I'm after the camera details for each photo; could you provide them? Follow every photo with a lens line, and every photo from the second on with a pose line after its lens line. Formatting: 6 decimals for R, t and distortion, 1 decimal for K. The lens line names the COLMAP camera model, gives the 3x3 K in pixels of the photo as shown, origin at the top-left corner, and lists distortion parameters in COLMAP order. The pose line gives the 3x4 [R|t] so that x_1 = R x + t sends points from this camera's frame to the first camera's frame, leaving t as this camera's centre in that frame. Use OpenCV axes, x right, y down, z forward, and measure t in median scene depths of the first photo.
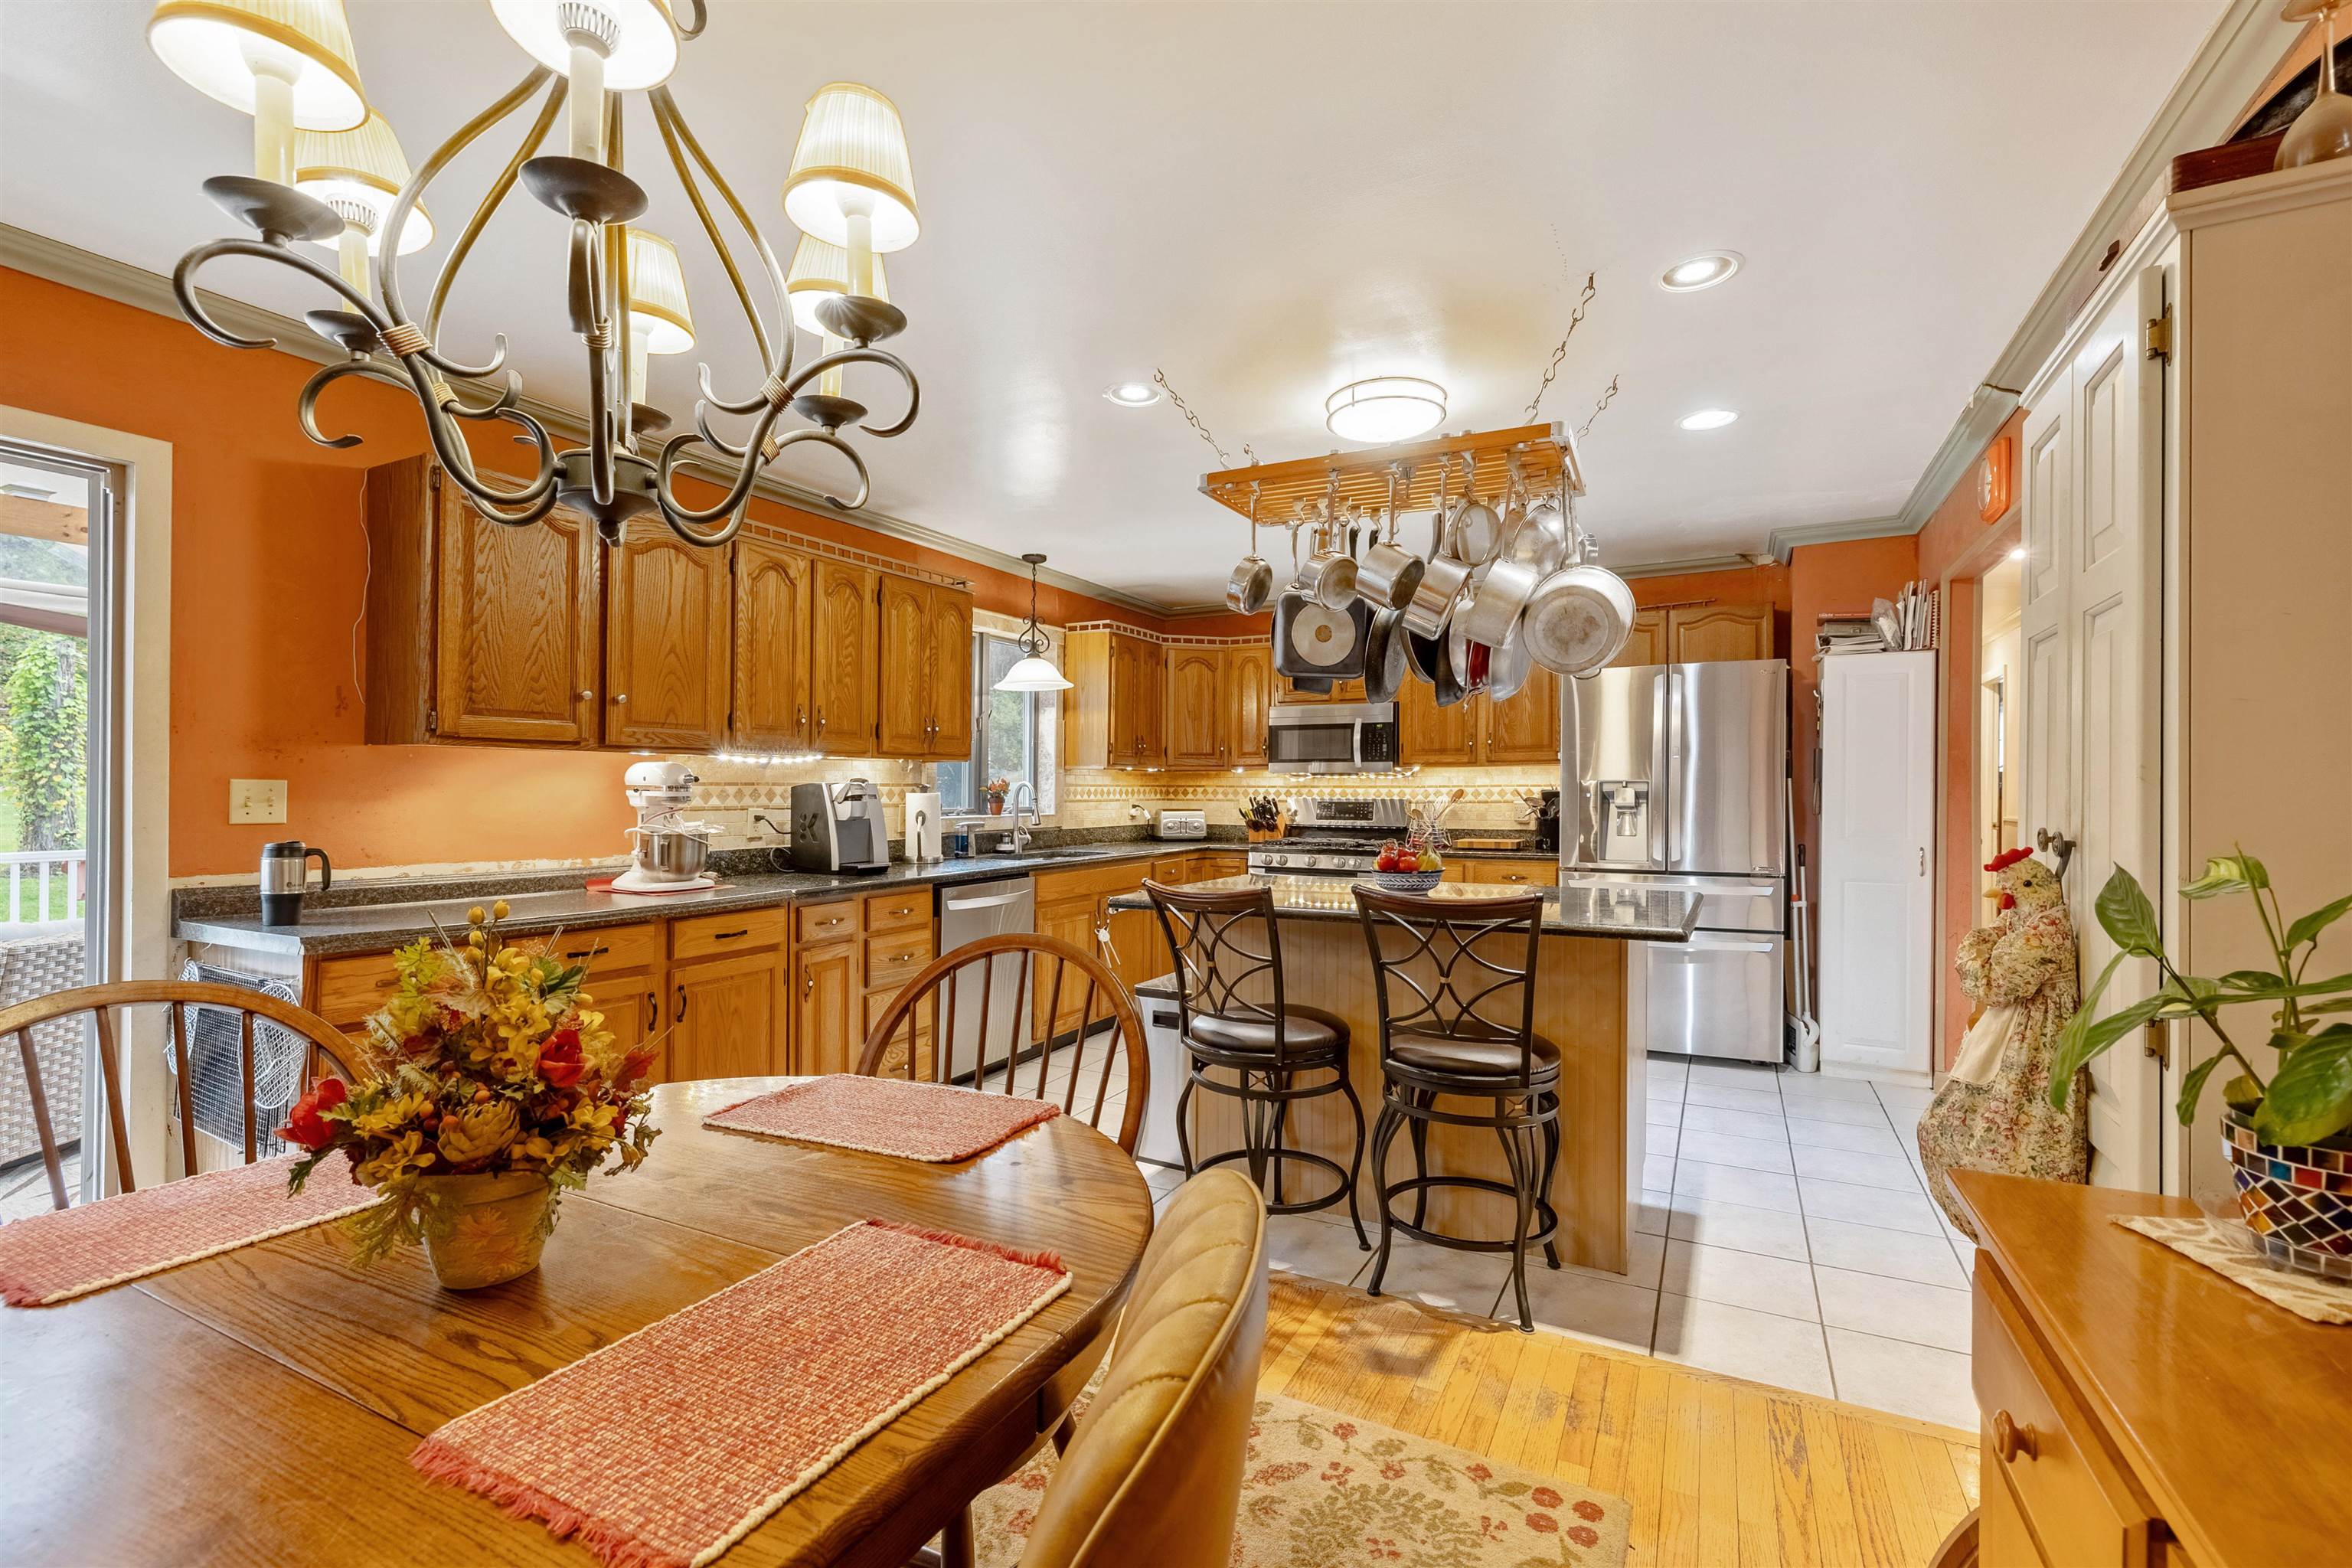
lens RADIAL K [[1021.1, 0, 1274.7], [0, 1021.1, 777.7], [0, 0, 1]] dist [-0.000449, -0.000164]
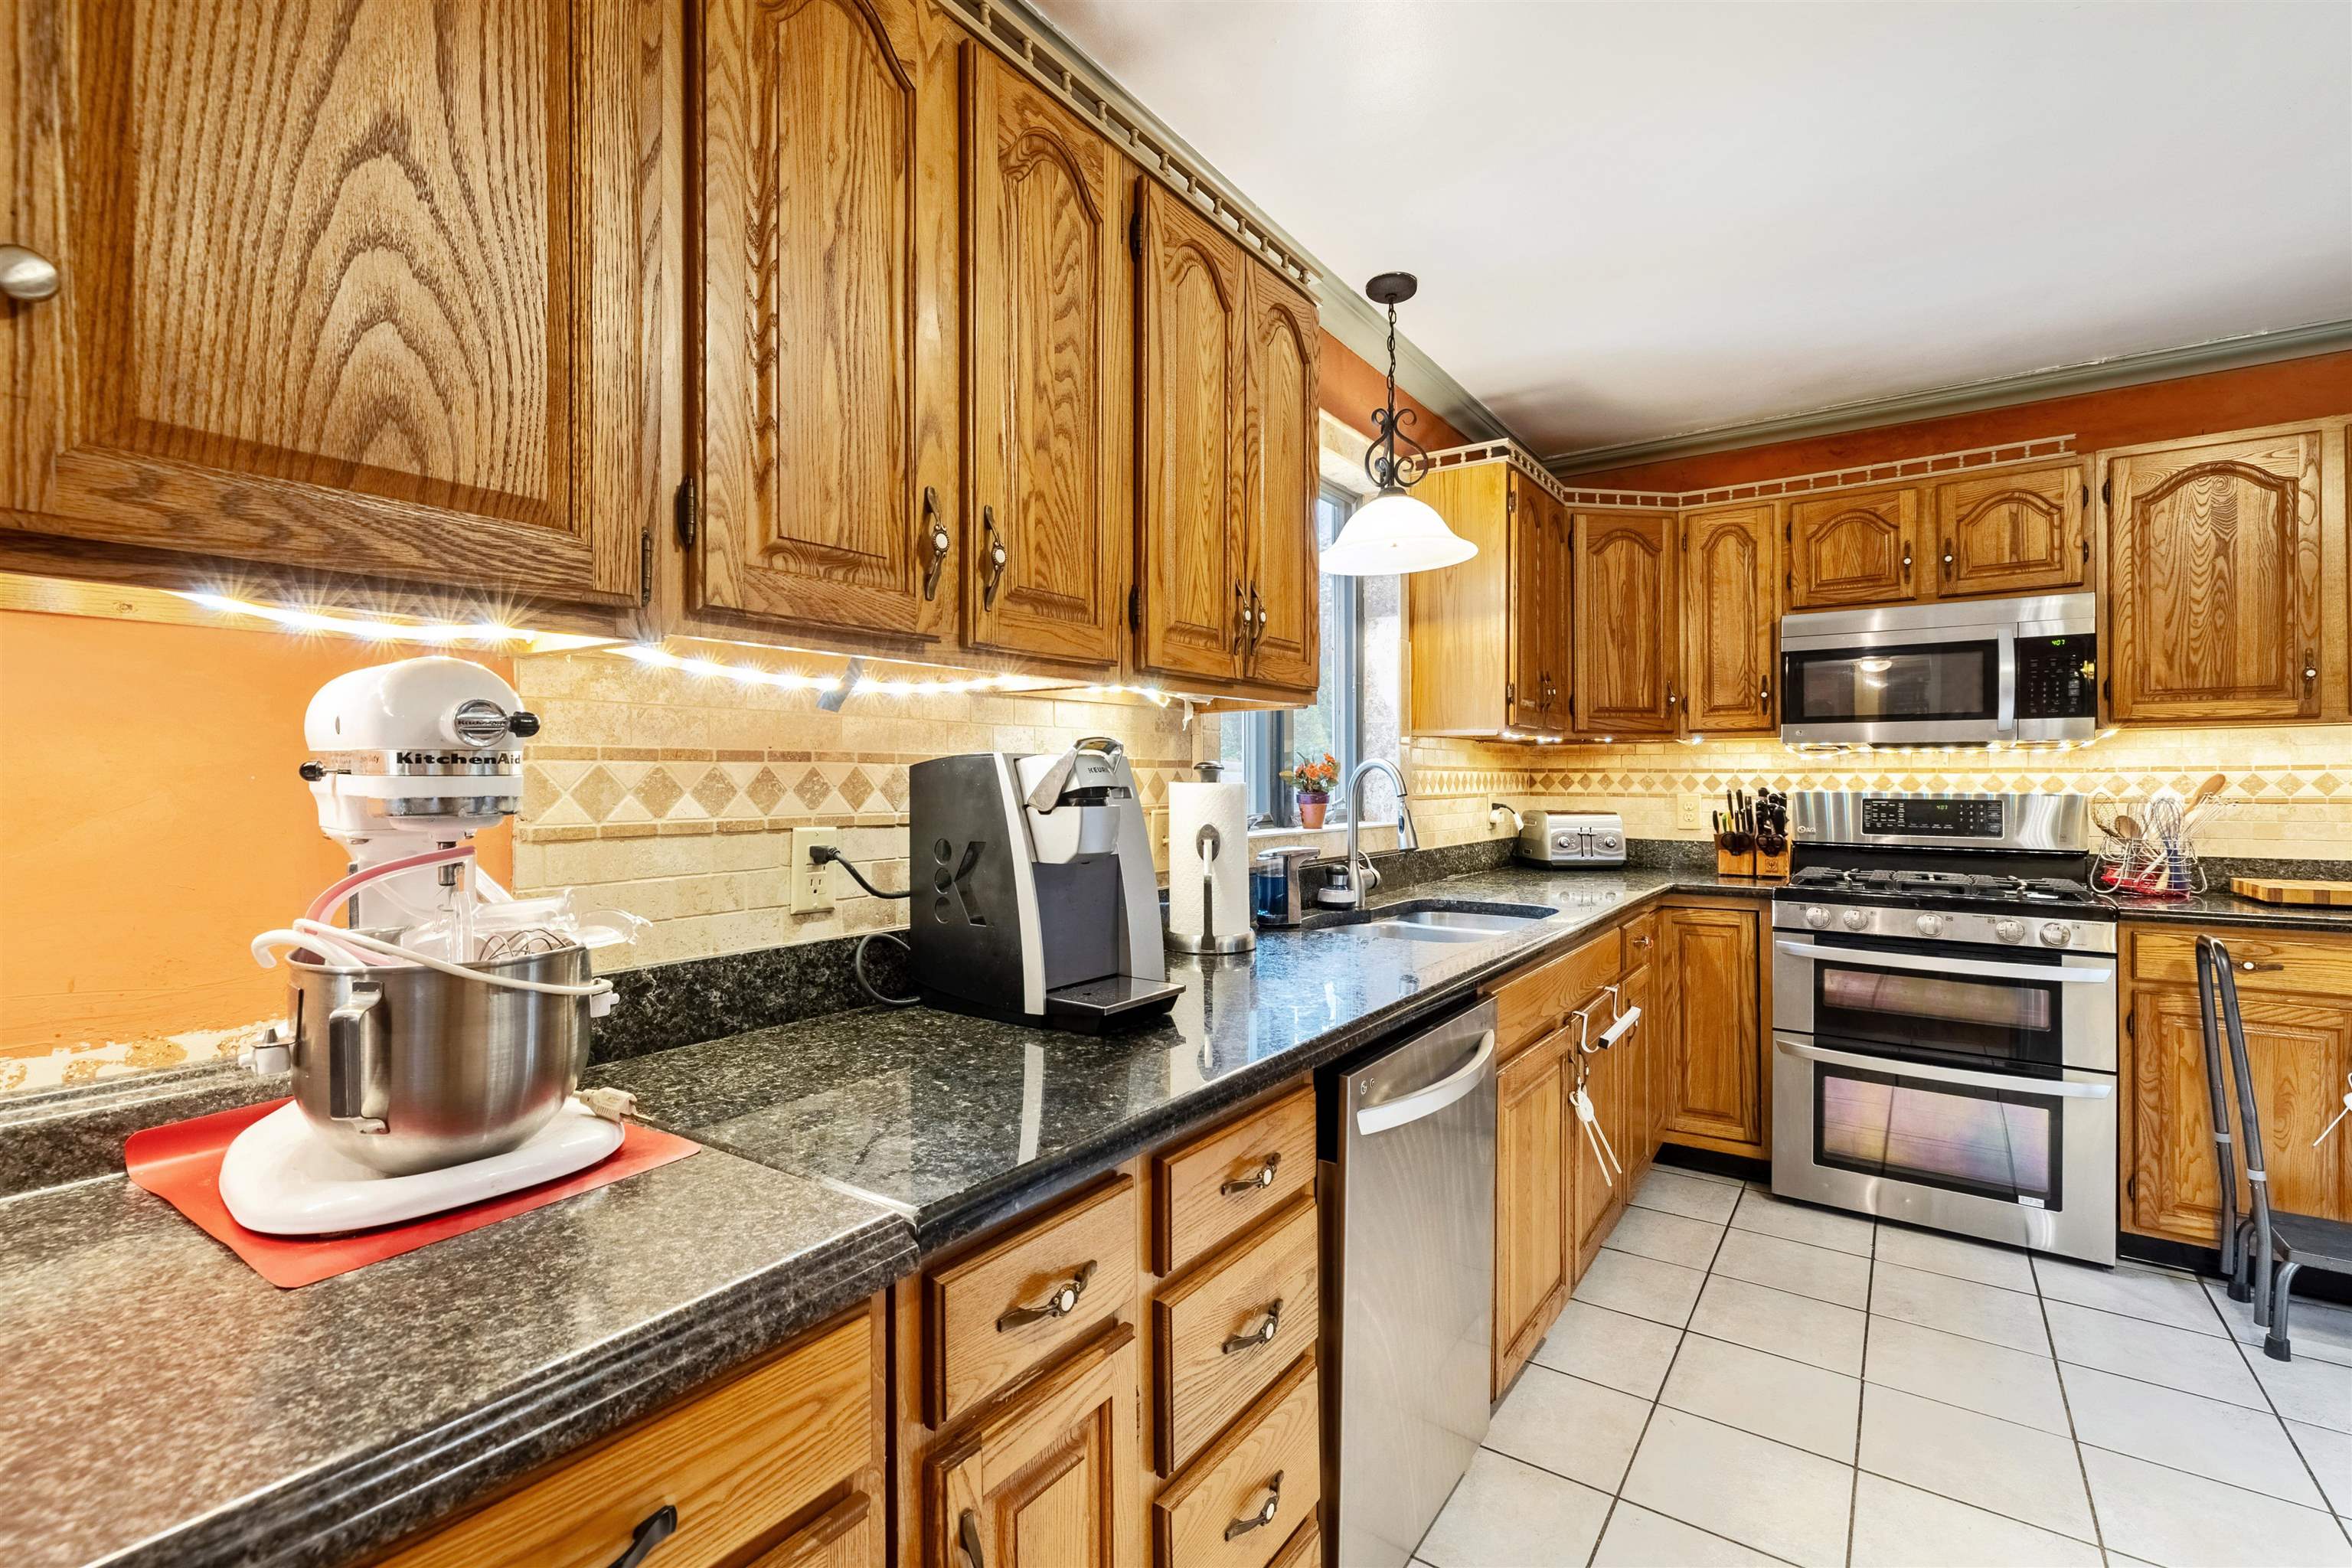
lens RADIAL K [[1065.9, 0, 1213.7], [0, 1065.9, 782.6], [0, 0, 1]] dist [0.000686, -0.003307]
pose [[0.984310, -0.000103, -0.176446, -0.227642], [0.002828, 0.999881, 0.015193, 0.007246], [0.176424, -0.015454, 0.984193, 0.489369]]
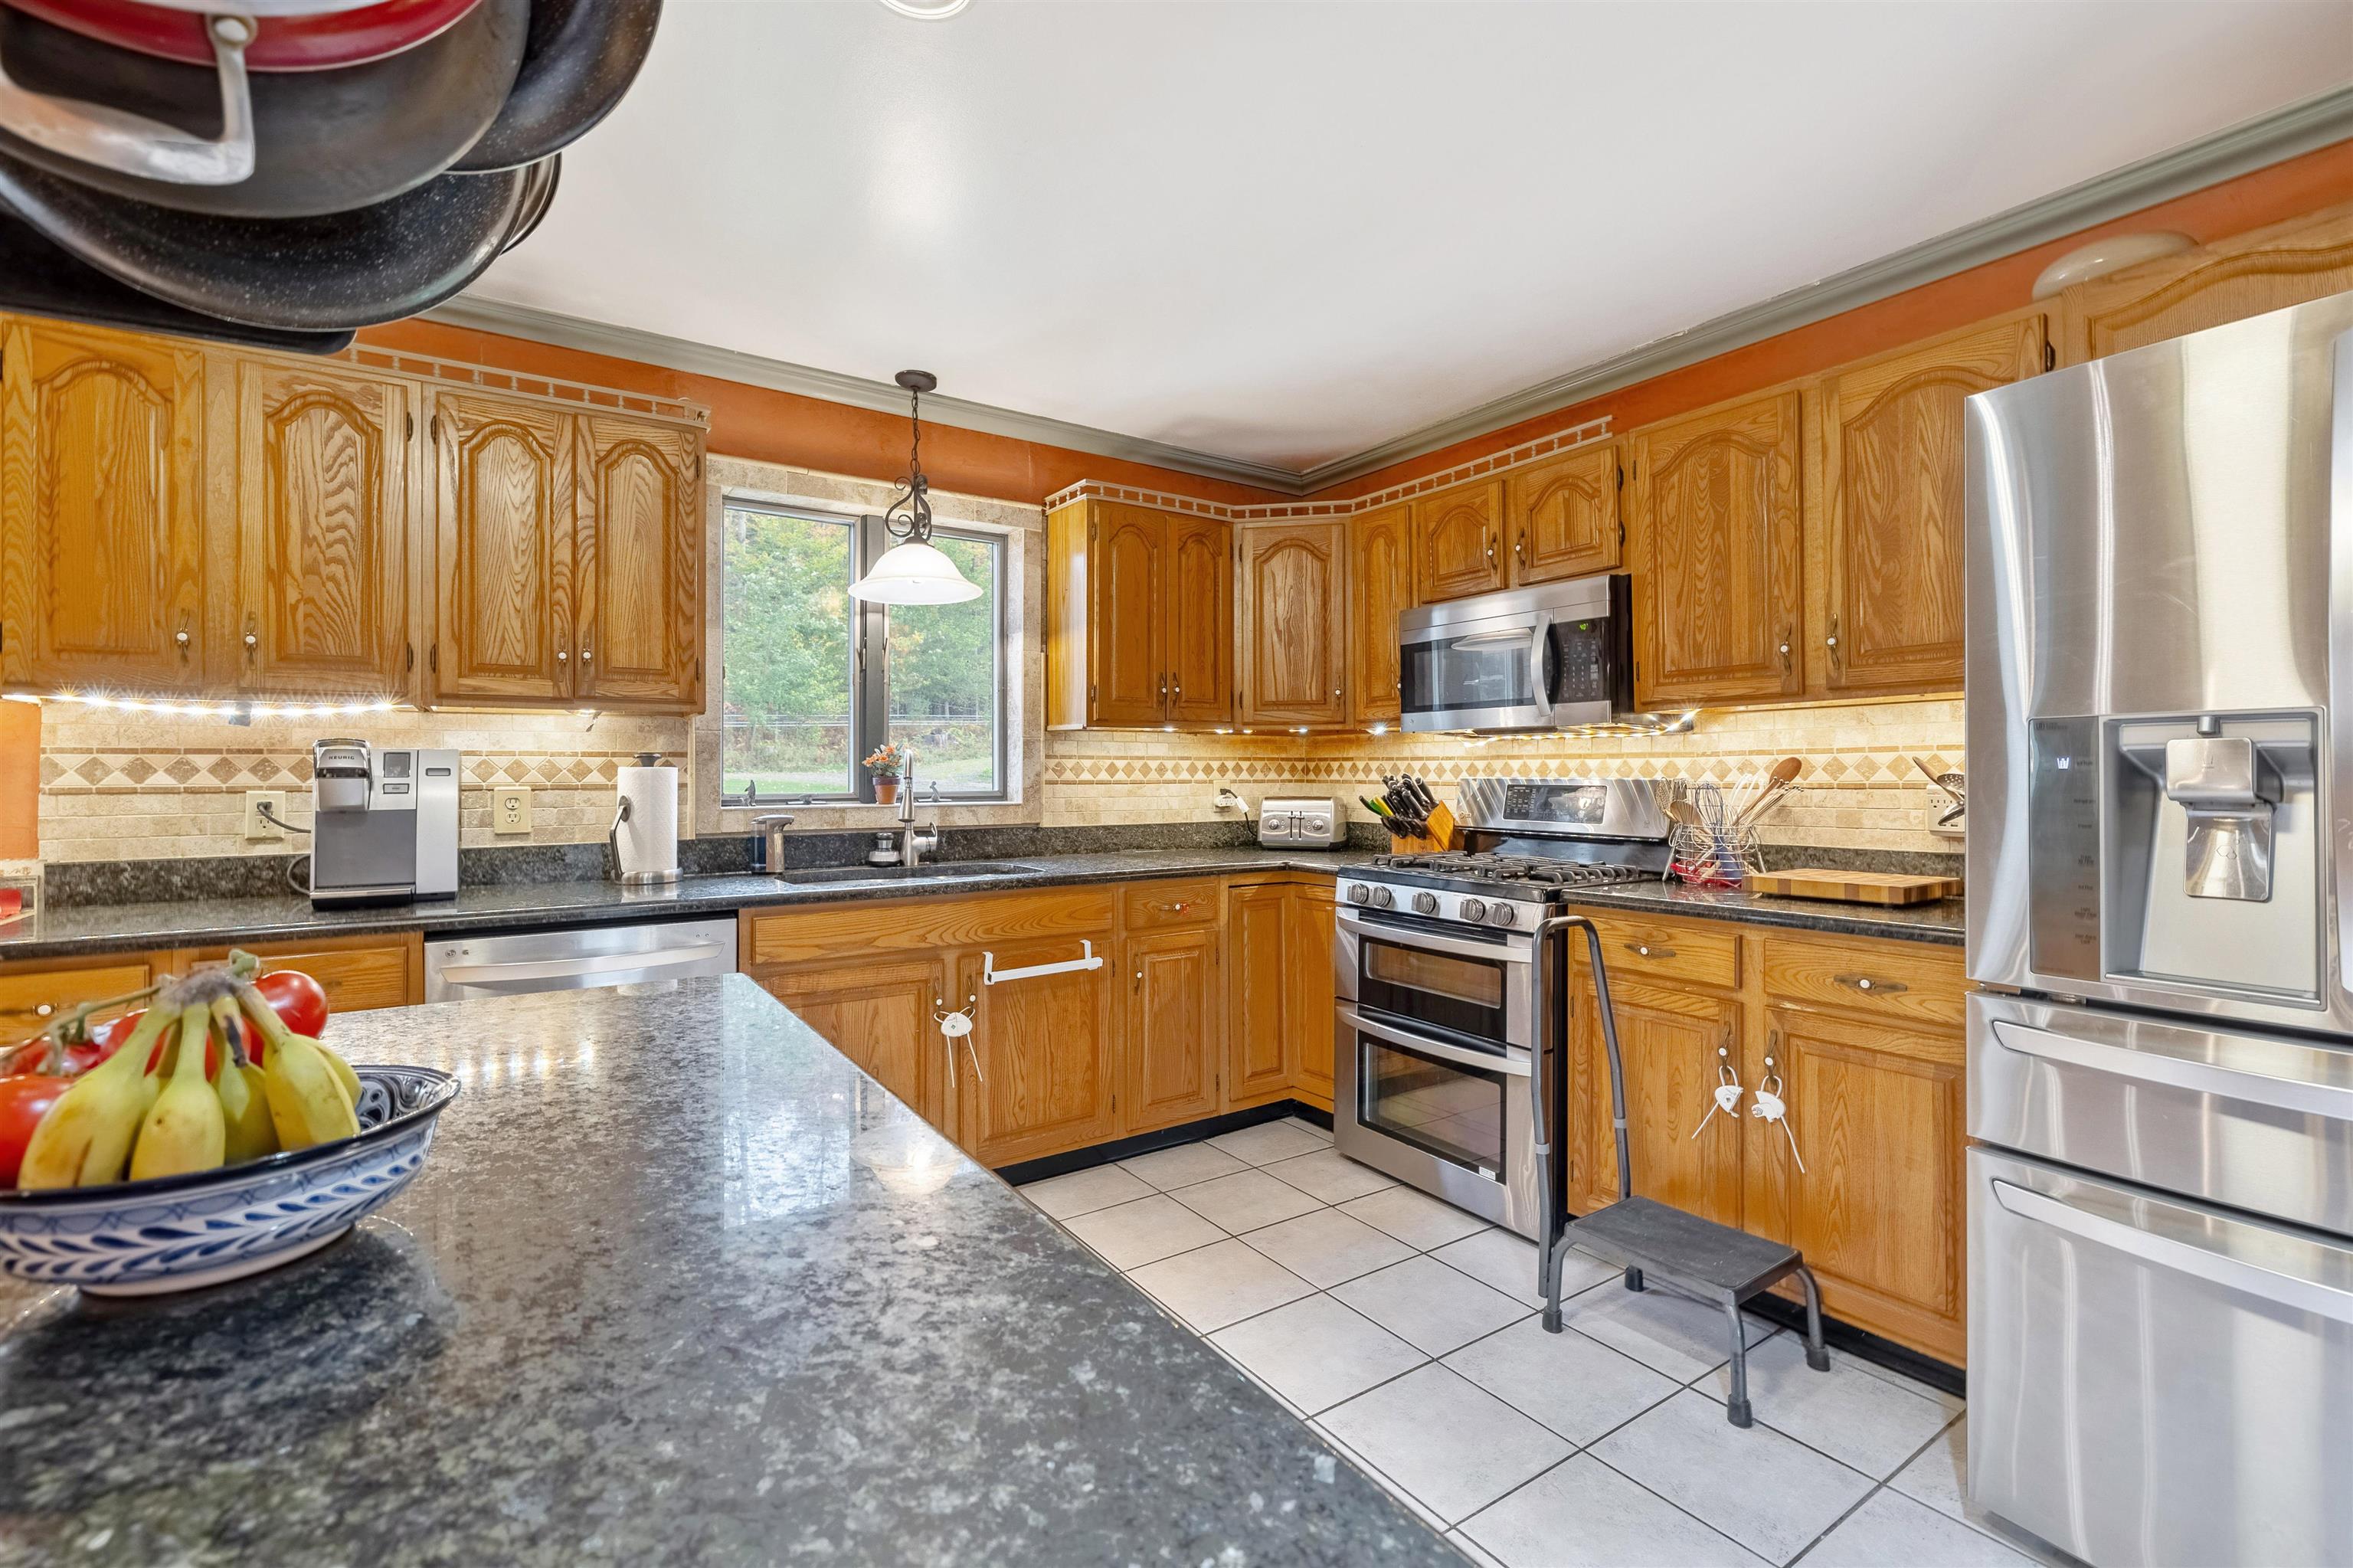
lens RADIAL K [[1051.3, 0, 1219.4], [0, 1051.3, 767.3], [0, 0, 1]] dist [0.000018, -0.000594]
pose [[0.862023, -0.006259, -0.506830, 0.230374], [0.008730, 0.999959, 0.002500, 0.014179], [0.506793, -0.006579, 0.862042, 0.547003]]
